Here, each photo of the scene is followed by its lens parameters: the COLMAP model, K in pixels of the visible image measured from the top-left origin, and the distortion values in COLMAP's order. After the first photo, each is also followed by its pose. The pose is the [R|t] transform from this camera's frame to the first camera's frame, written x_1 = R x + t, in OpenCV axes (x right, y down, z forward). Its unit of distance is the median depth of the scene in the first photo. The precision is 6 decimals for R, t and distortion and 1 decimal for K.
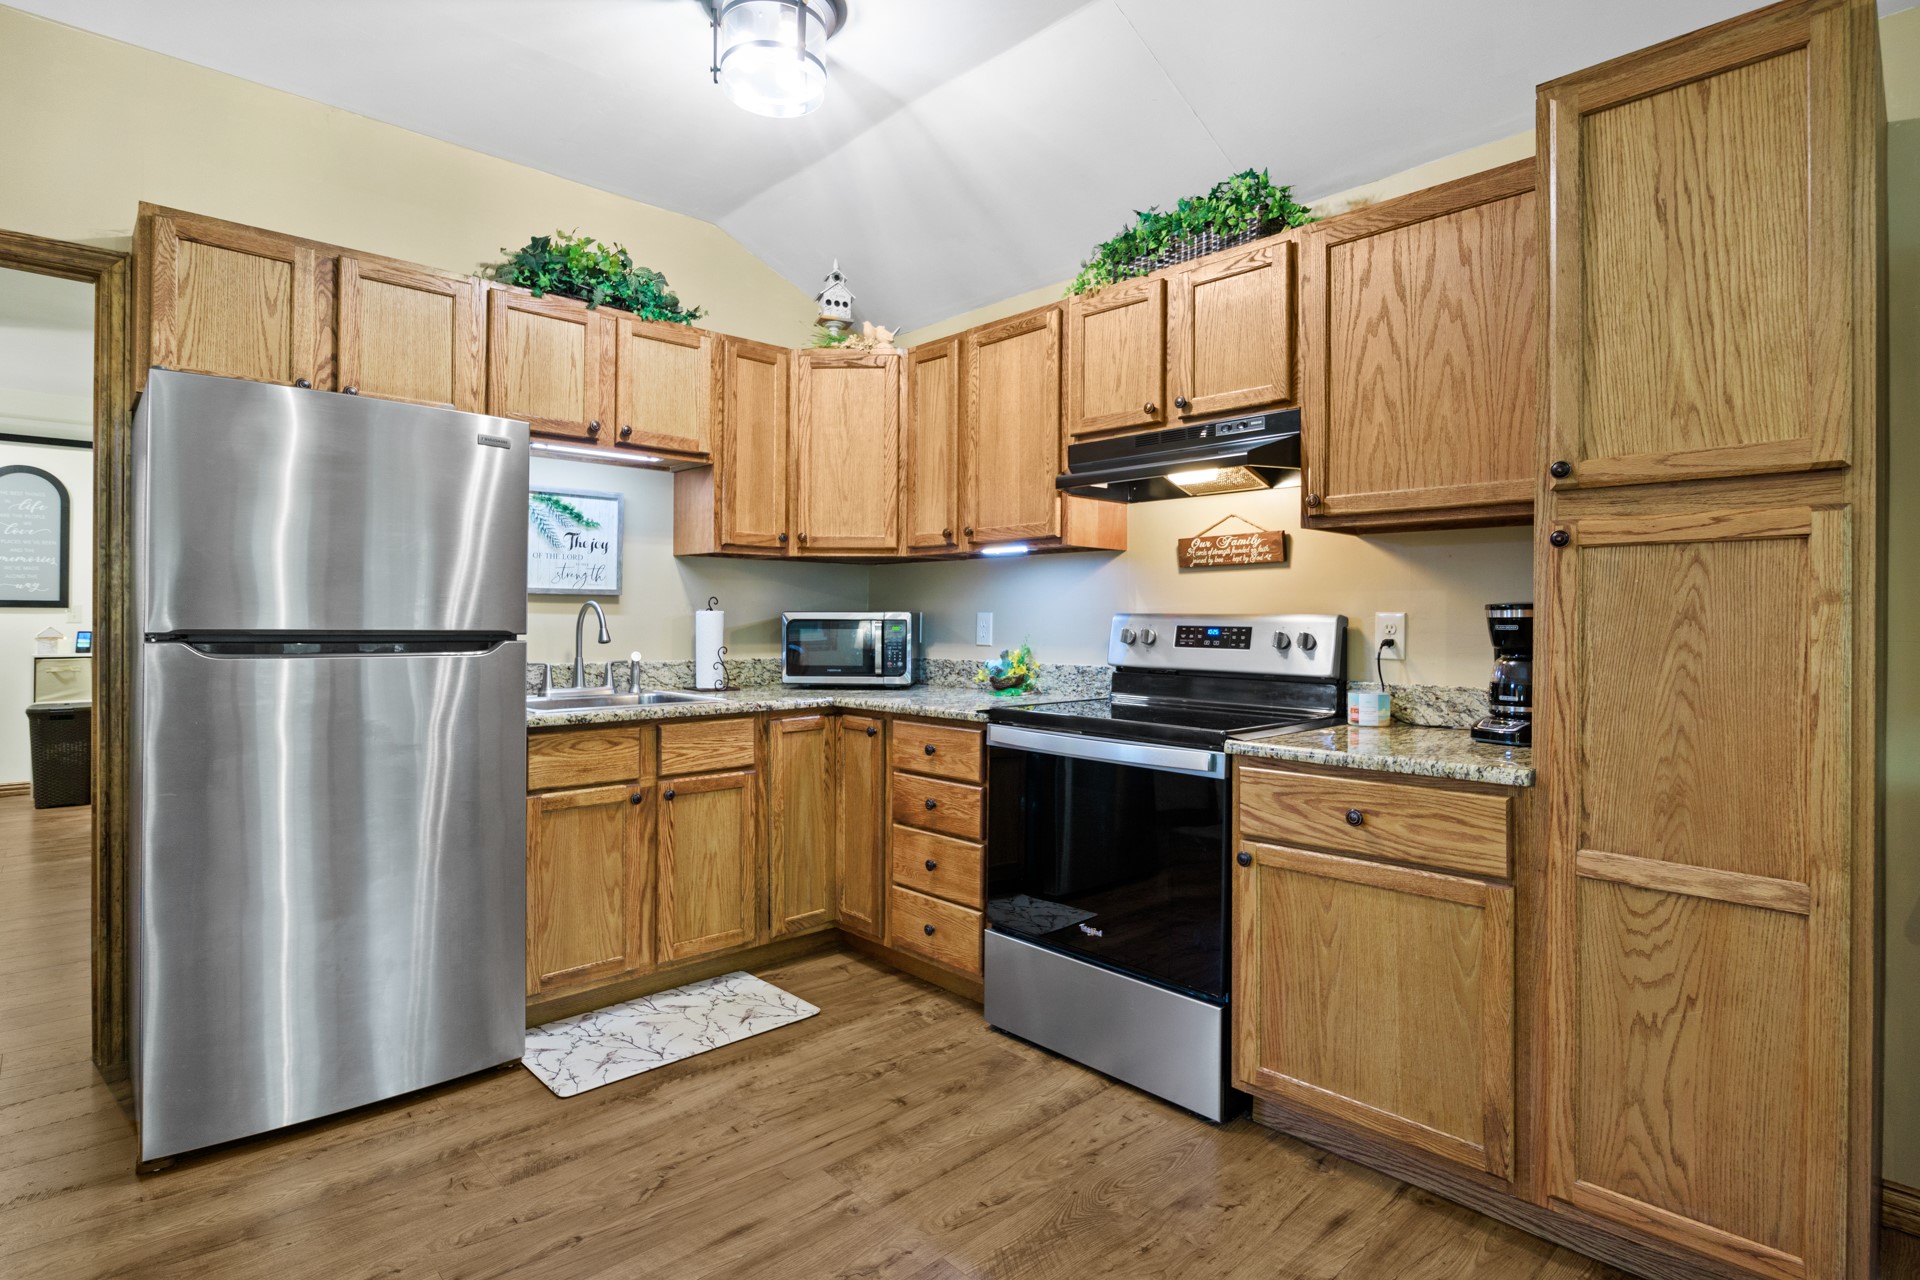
lens RADIAL K [[968.1, 0, 959.9], [0, 968.1, 620.2], [0, 0, 1]] dist [-0.008221, -0.000509]
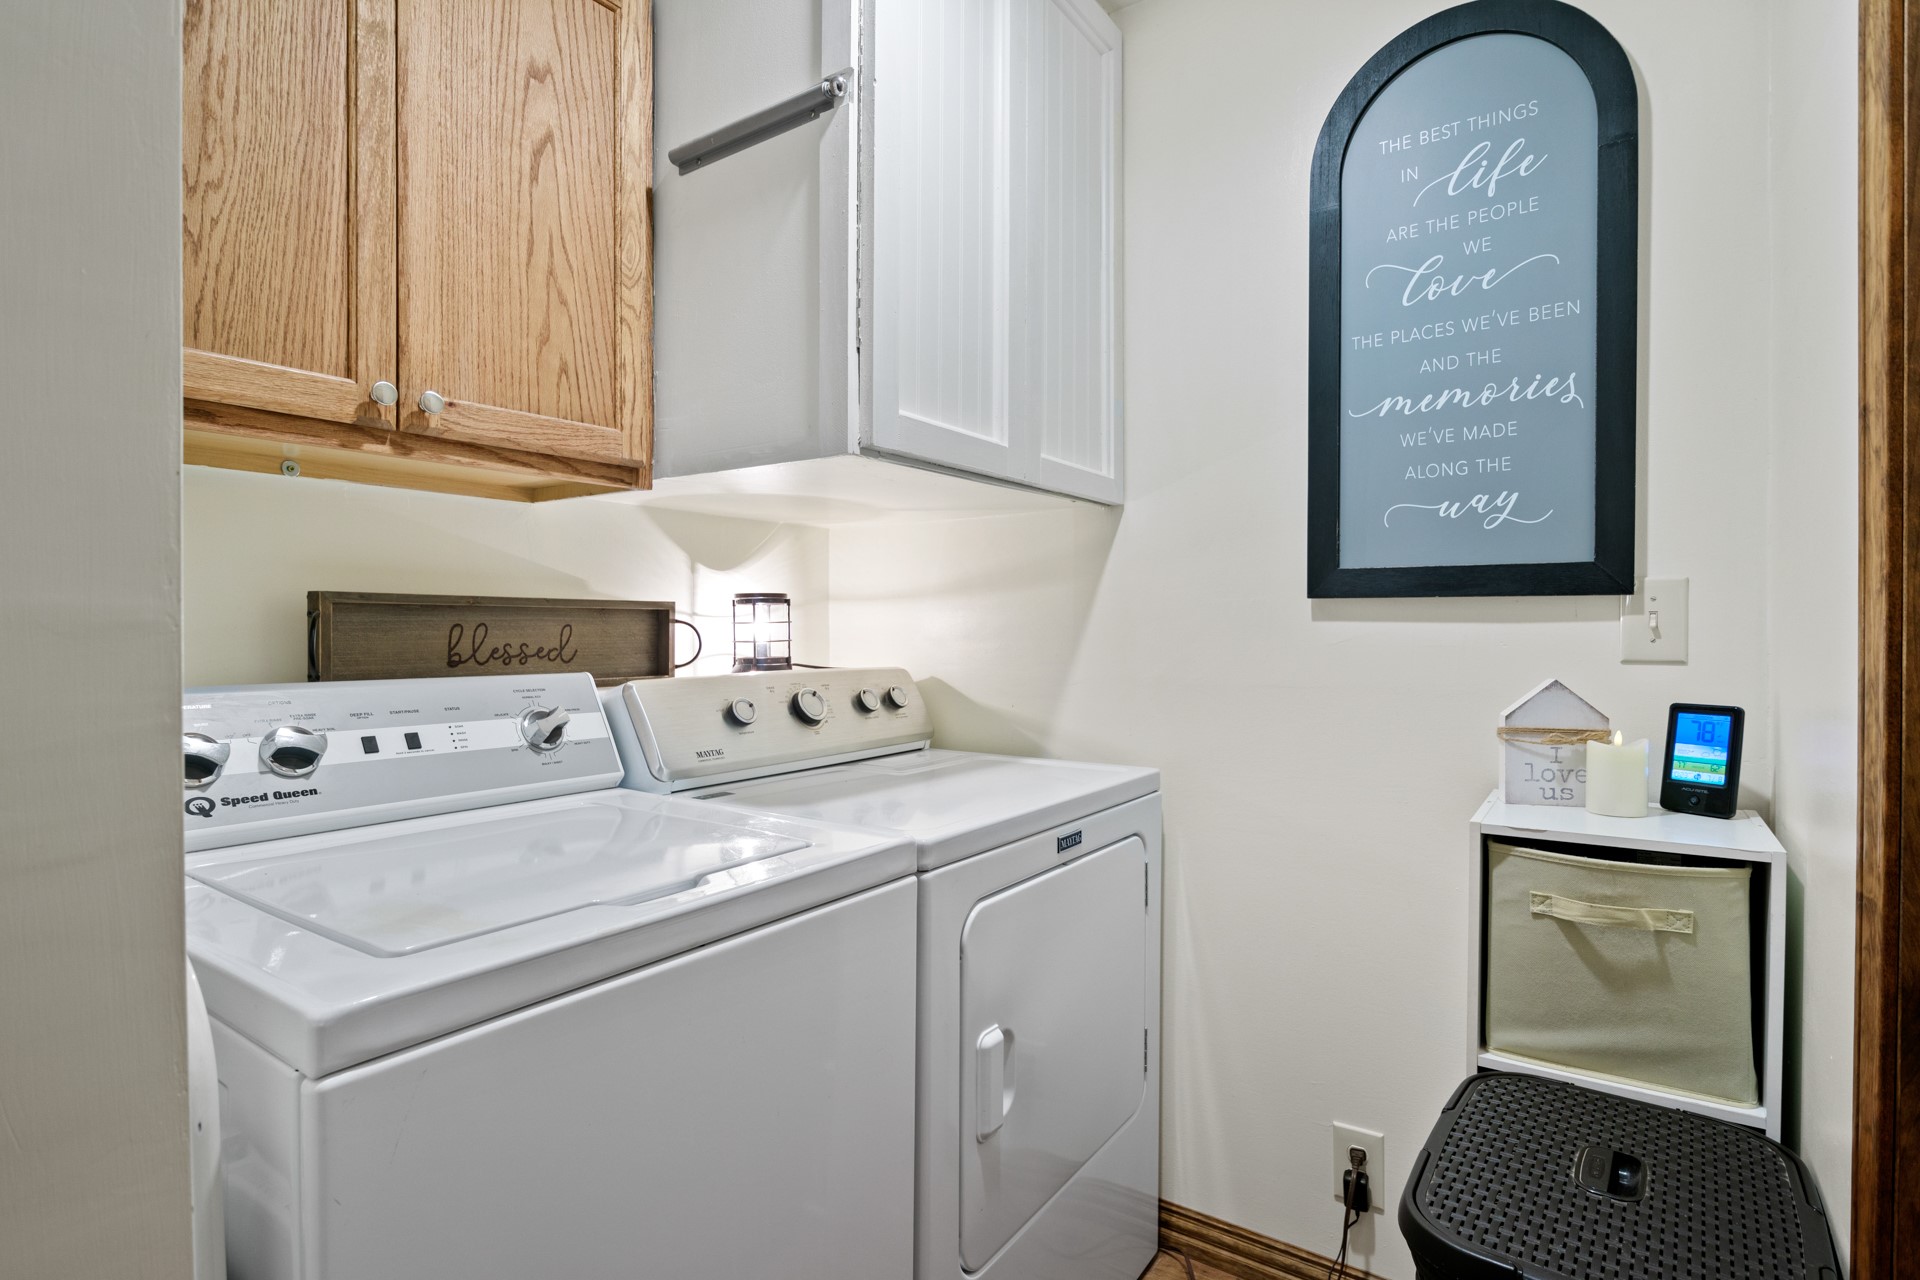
lens RADIAL K [[935.8, 0, 960.0], [0, 935.8, 640.0], [0, 0, 1]] dist [-0.001009, -0.000190]
pose [[0.216708, 0.000887, -0.976236, -0.672657], [-0.000527, 1.000000, 0.000791, -0.001691], [0.976236, 0.000343, 0.216708, 0.718615]]
